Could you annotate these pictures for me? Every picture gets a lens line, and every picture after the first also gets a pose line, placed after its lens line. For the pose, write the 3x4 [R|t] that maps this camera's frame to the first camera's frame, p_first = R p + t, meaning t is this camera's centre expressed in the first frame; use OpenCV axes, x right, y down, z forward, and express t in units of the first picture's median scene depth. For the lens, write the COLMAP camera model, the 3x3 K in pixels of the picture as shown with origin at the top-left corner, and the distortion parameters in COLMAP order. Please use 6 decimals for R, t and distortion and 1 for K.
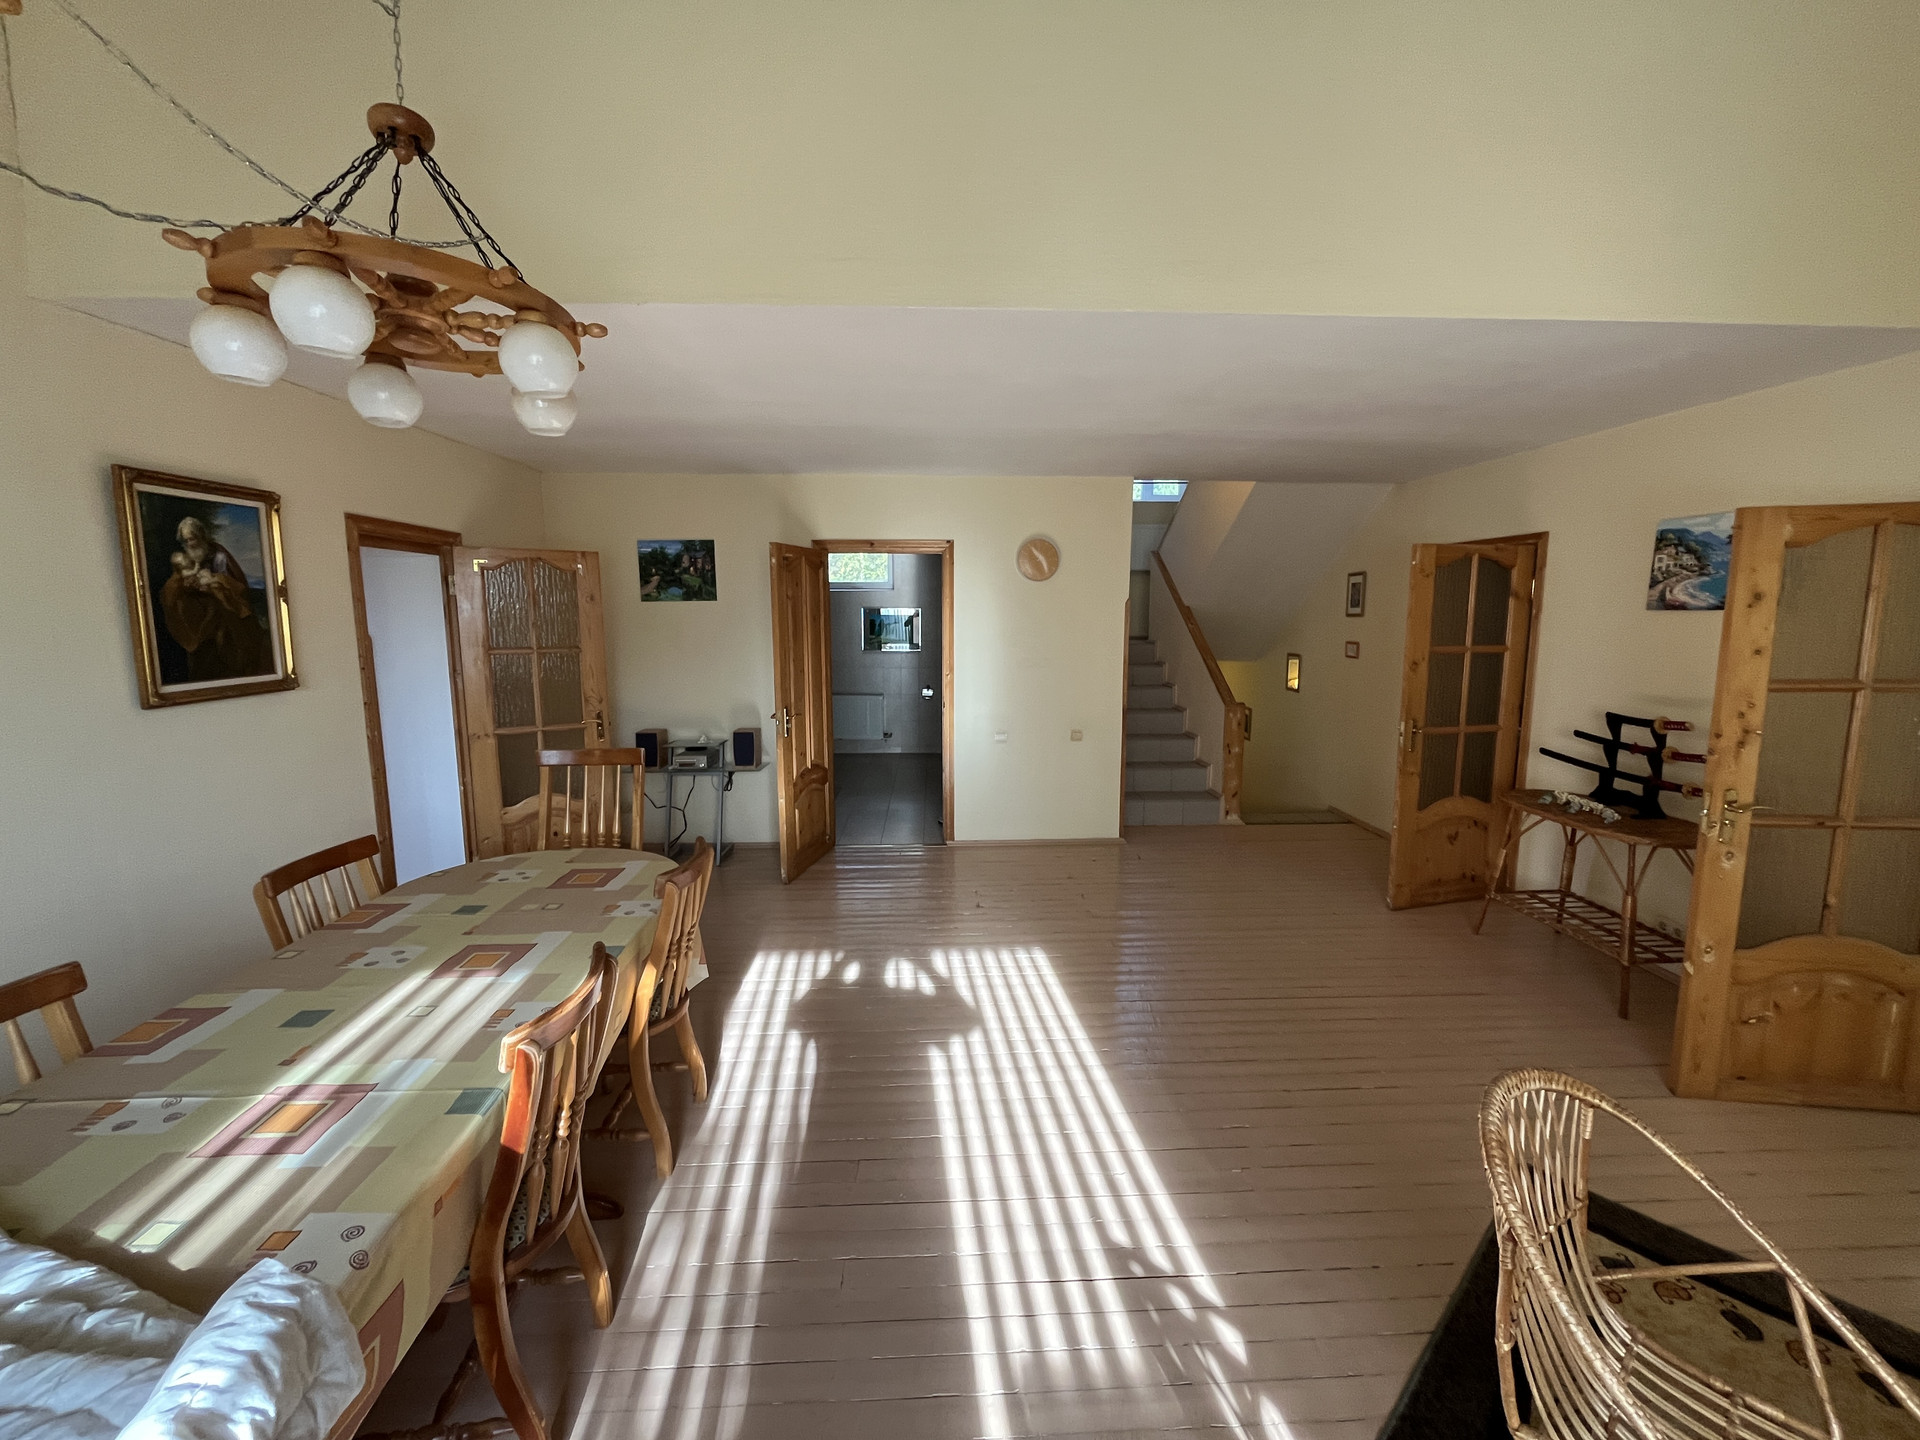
lens RADIAL K [[780.8, 0, 967.4], [0, 780.8, 710.4], [0, 0, 1]] dist [-0.004309, -0.000163]
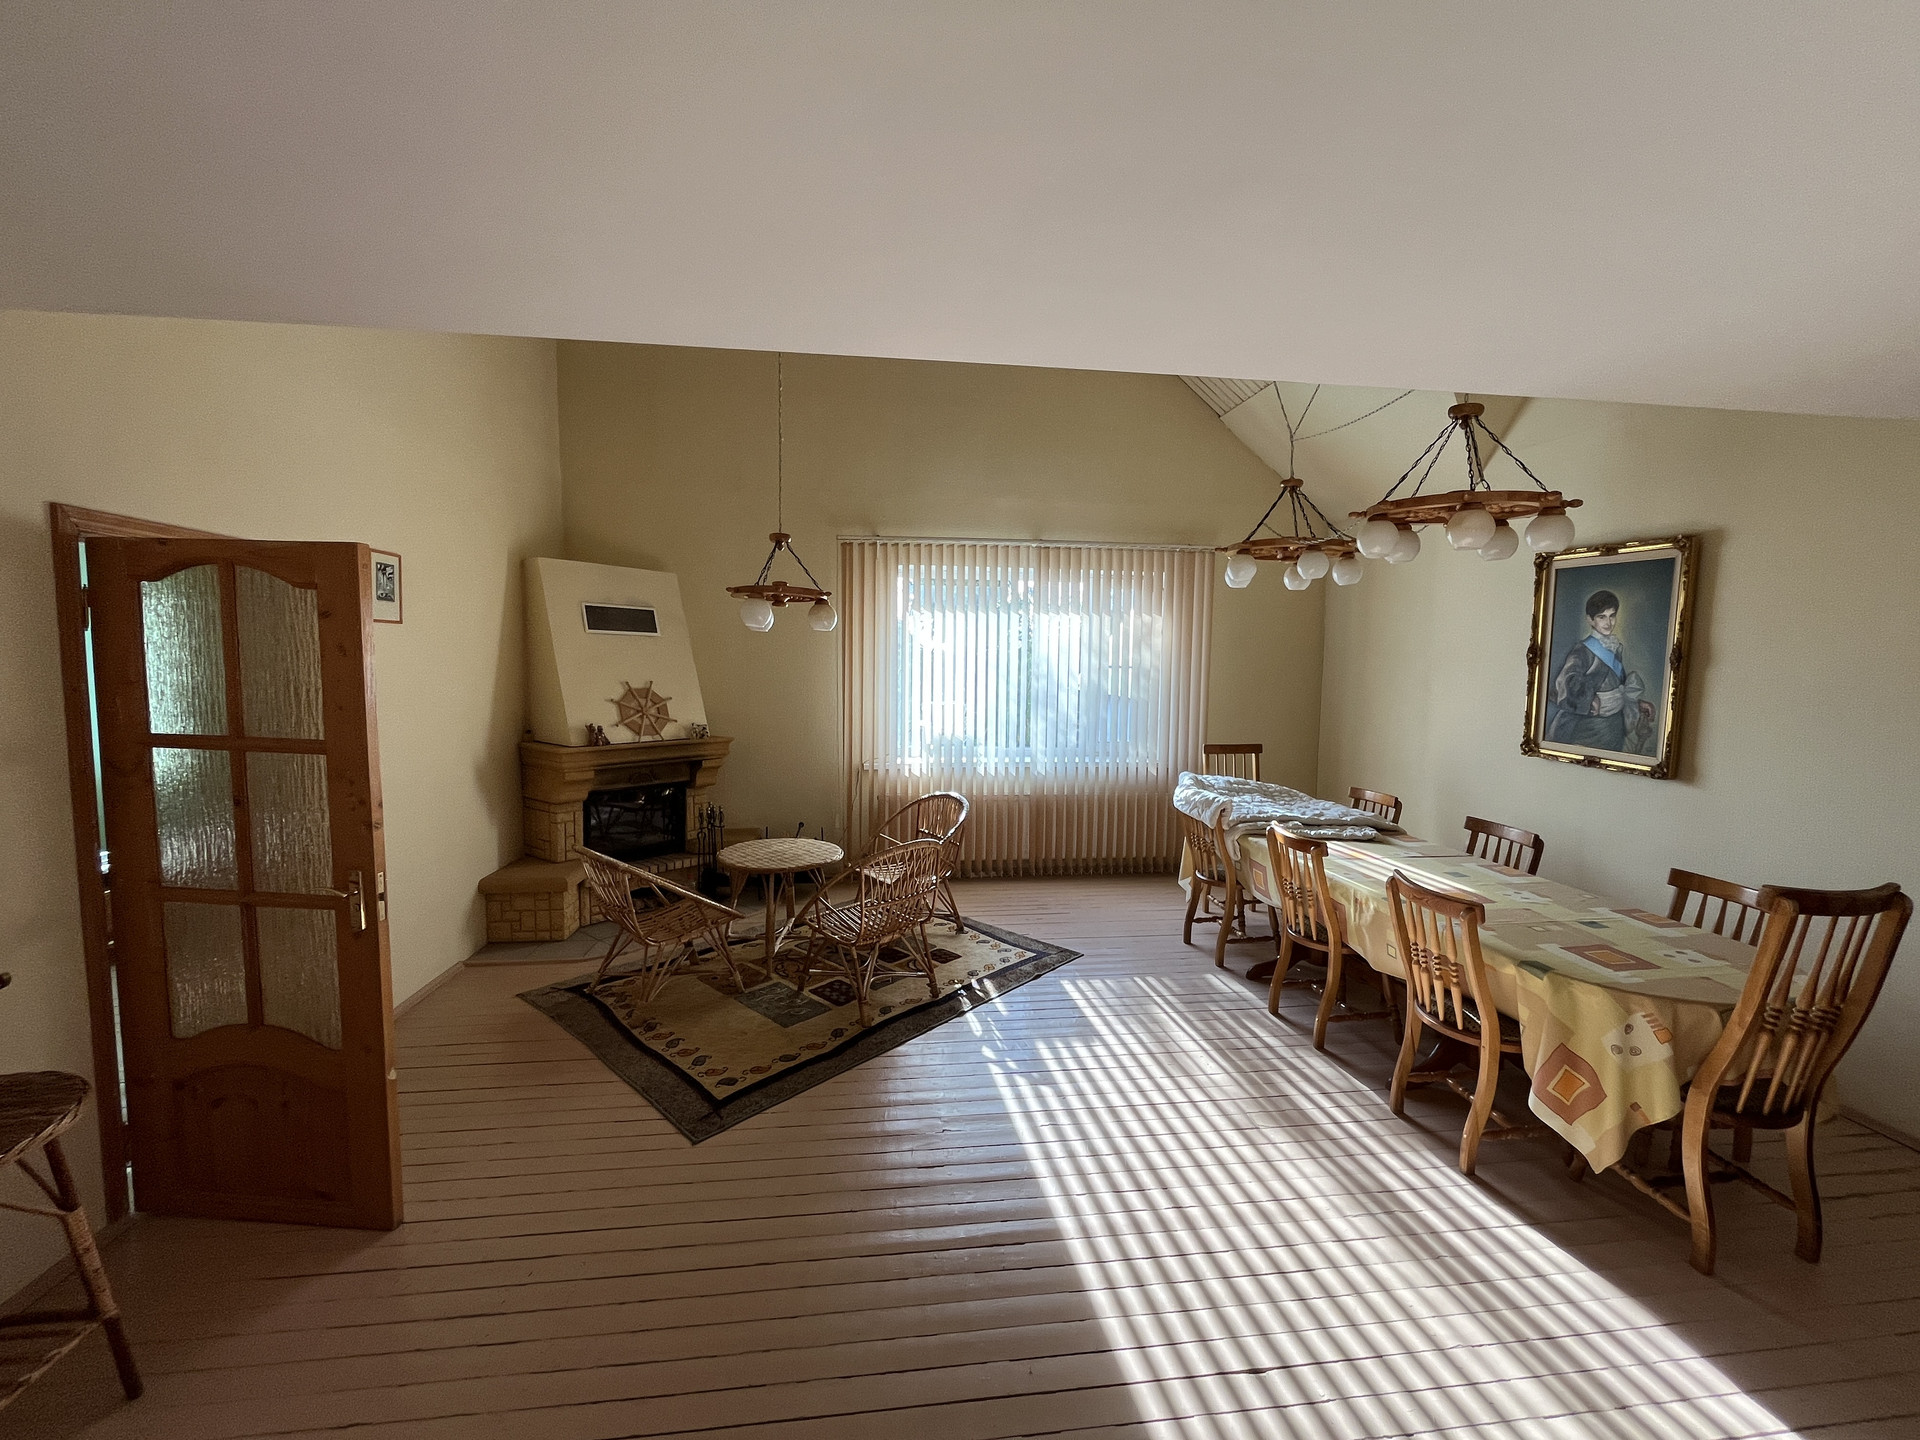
lens RADIAL K [[780.8, 0, 960.4], [0, 780.8, 718.6], [0, 0, 1]] dist [-0.004309, -0.000163]
pose [[-0.997091, -0.005732, -0.076003, 0.495484], [-0.021573, 0.977614, 0.209299, -0.331923], [0.073102, 0.210330, -0.974894, 2.384424]]
